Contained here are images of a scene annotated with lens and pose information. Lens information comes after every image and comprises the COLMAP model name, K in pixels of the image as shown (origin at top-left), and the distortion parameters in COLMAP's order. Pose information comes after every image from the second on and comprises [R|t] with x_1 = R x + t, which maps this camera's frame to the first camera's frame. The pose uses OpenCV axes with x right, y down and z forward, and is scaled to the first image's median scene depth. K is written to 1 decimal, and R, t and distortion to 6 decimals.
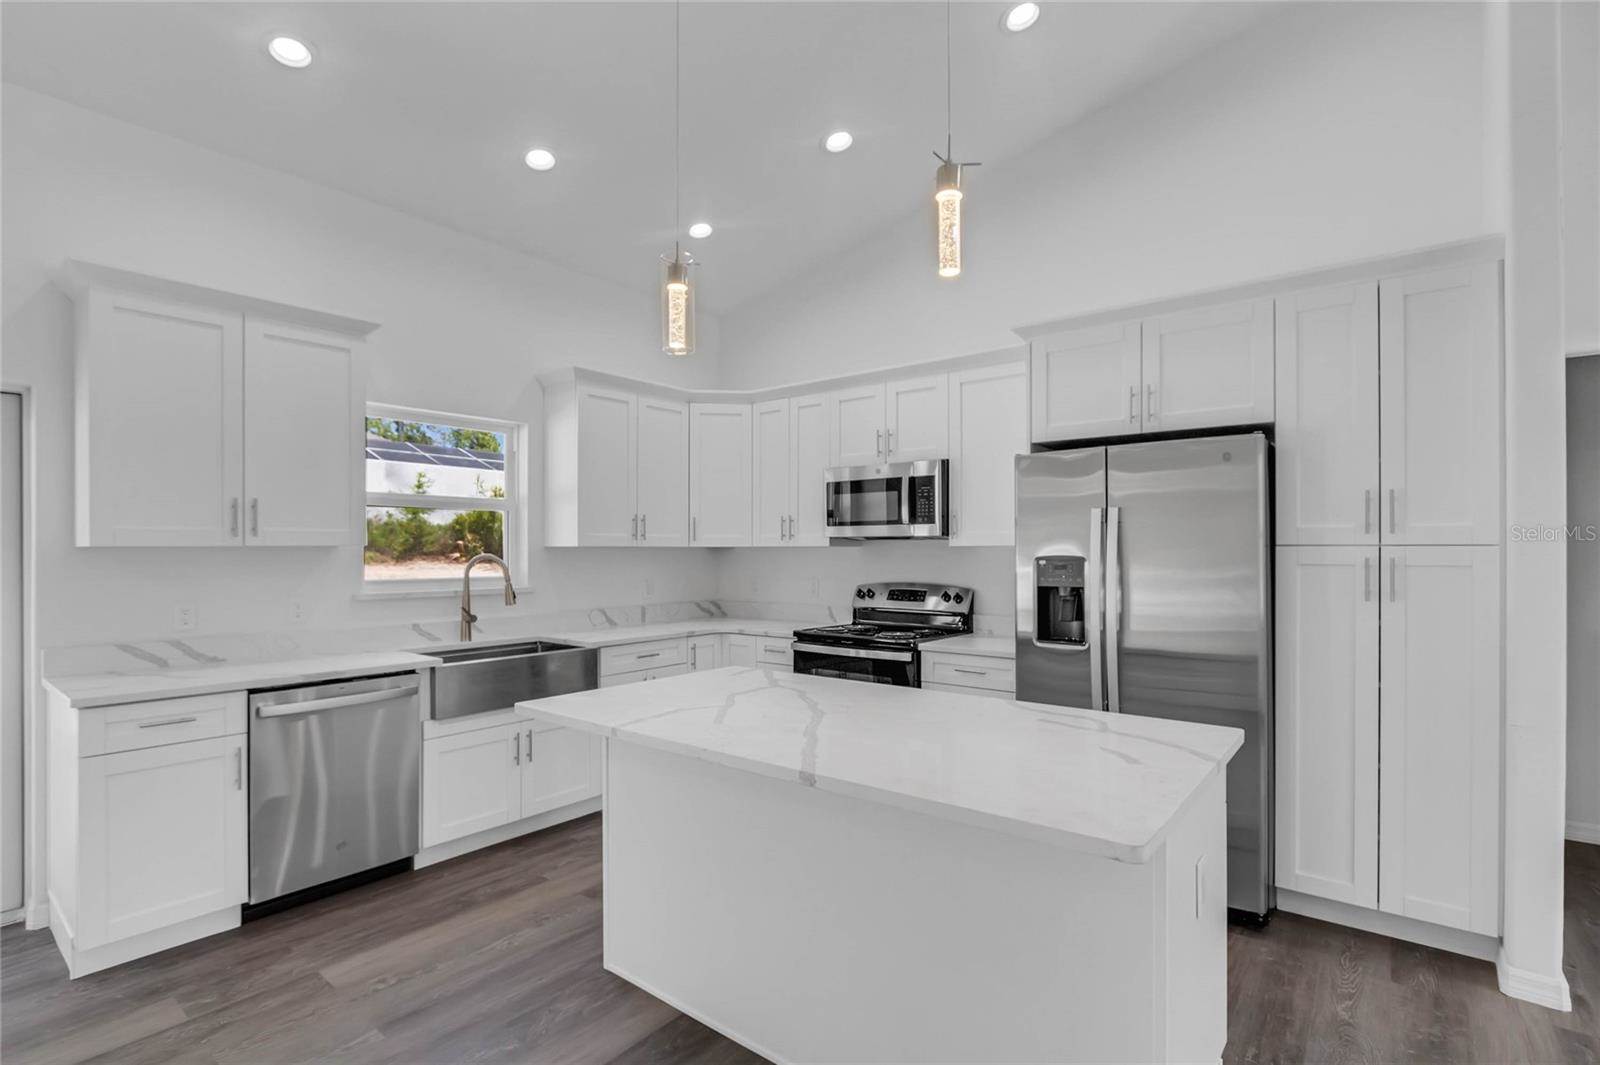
lens RADIAL K [[761.0, 0, 775.4], [0, 761.0, 549.7], [0, 0, 1]] dist [-0.004170, -0.000358]
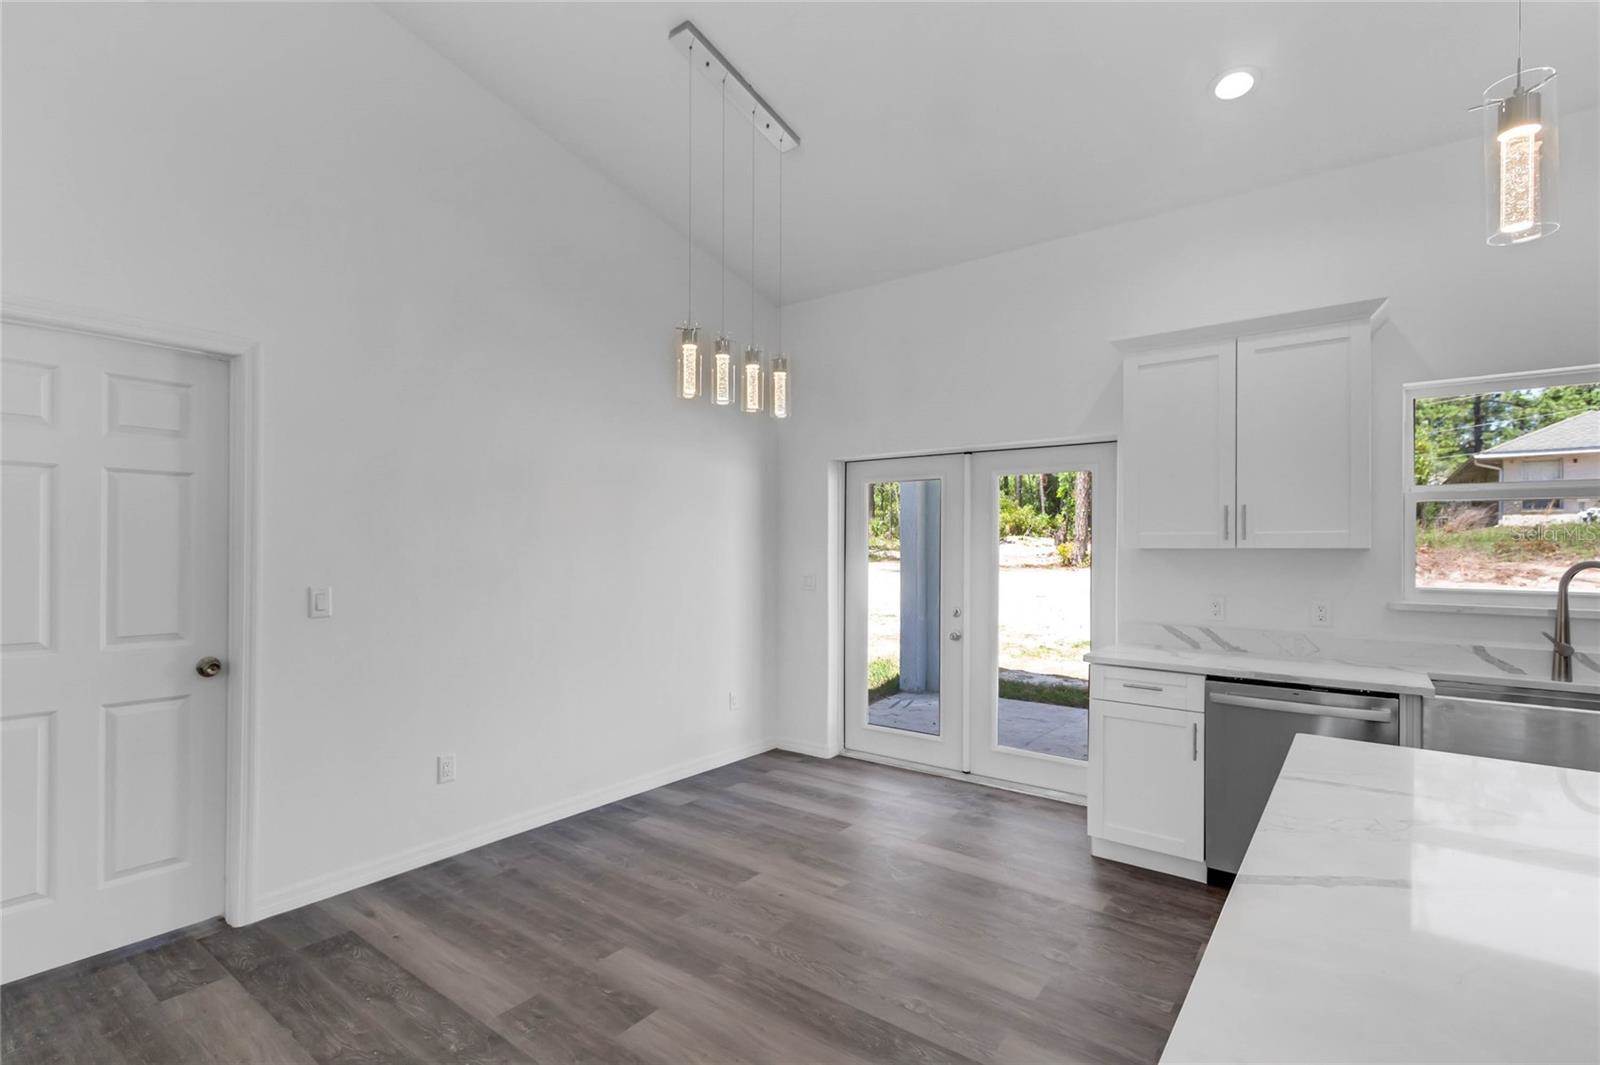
lens RADIAL K [[761.0, 0, 775.4], [0, 761.0, 549.7], [0, 0, 1]] dist [-0.004170, -0.000358]
pose [[0.014581, 0.002843, -0.999890, 0.341488], [-0.006856, 0.999973, 0.002743, -0.001038], [0.999870, 0.006815, 0.014600, 0.274900]]
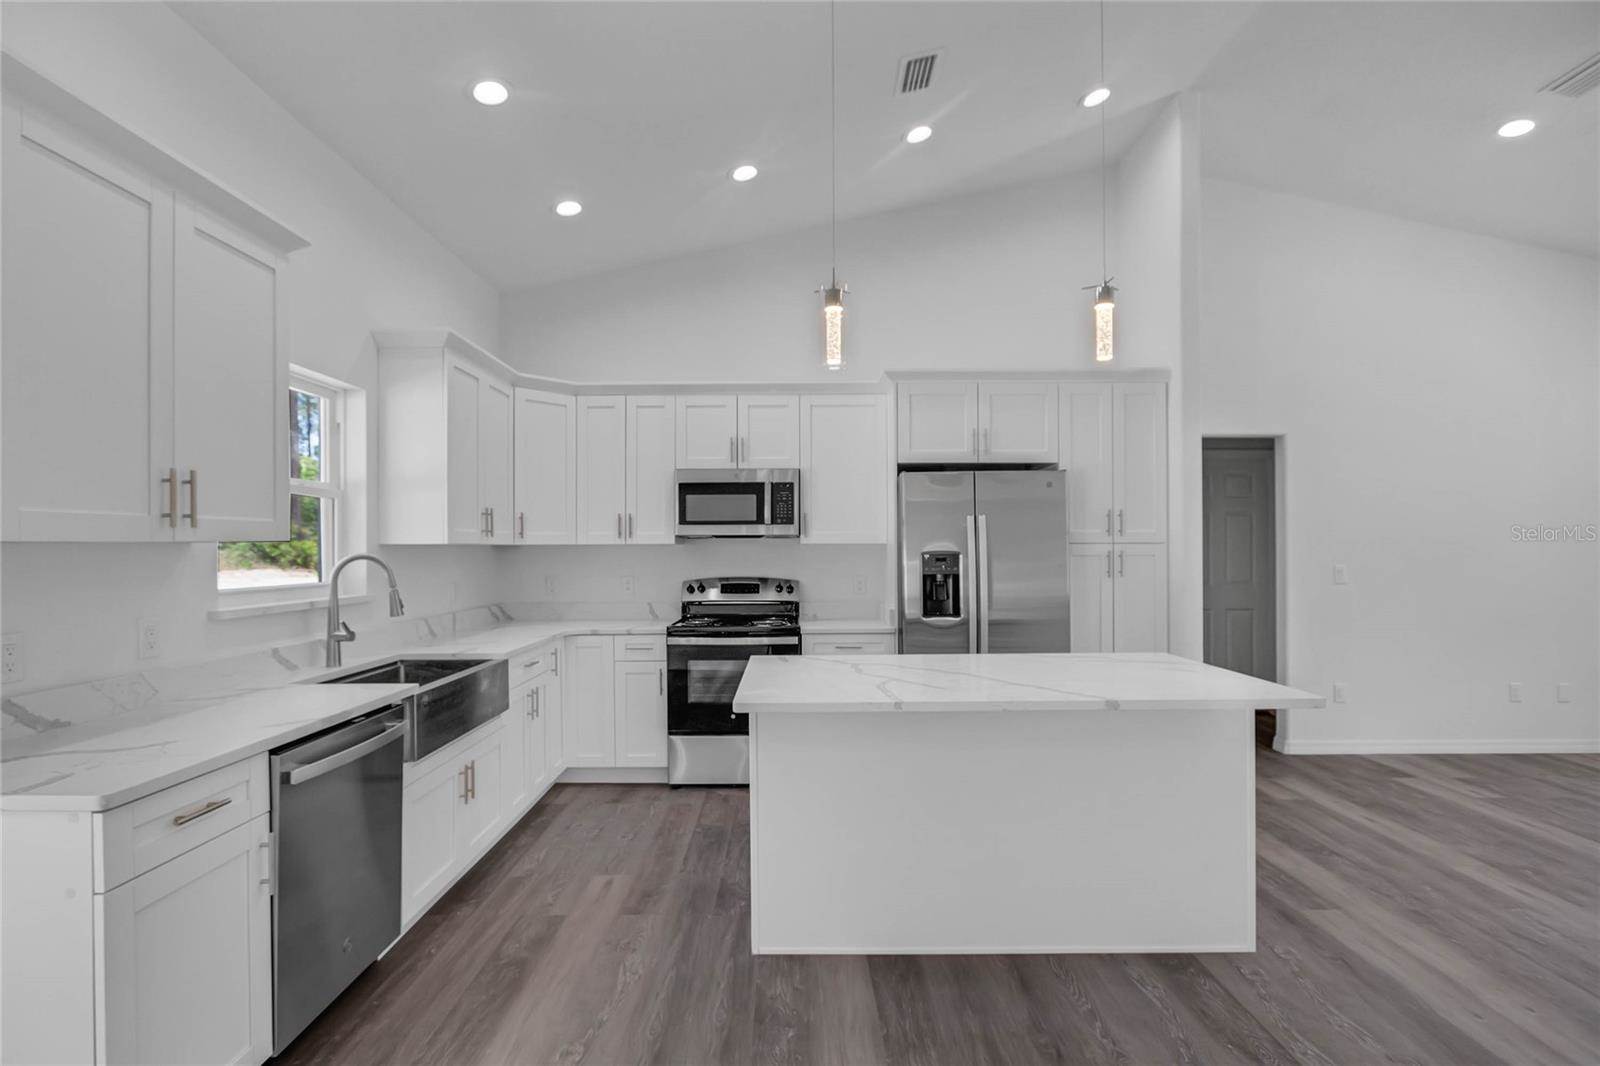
lens RADIAL K [[761.0, 0, 775.4], [0, 761.0, 550.2], [0, 0, 1]] dist [-0.004170, -0.000358]
pose [[0.775531, -0.003851, 0.631298, -0.628058], [0.002880, 0.999993, 0.002561, 0.002198], [-0.631303, -0.000168, 0.775536, 0.139441]]
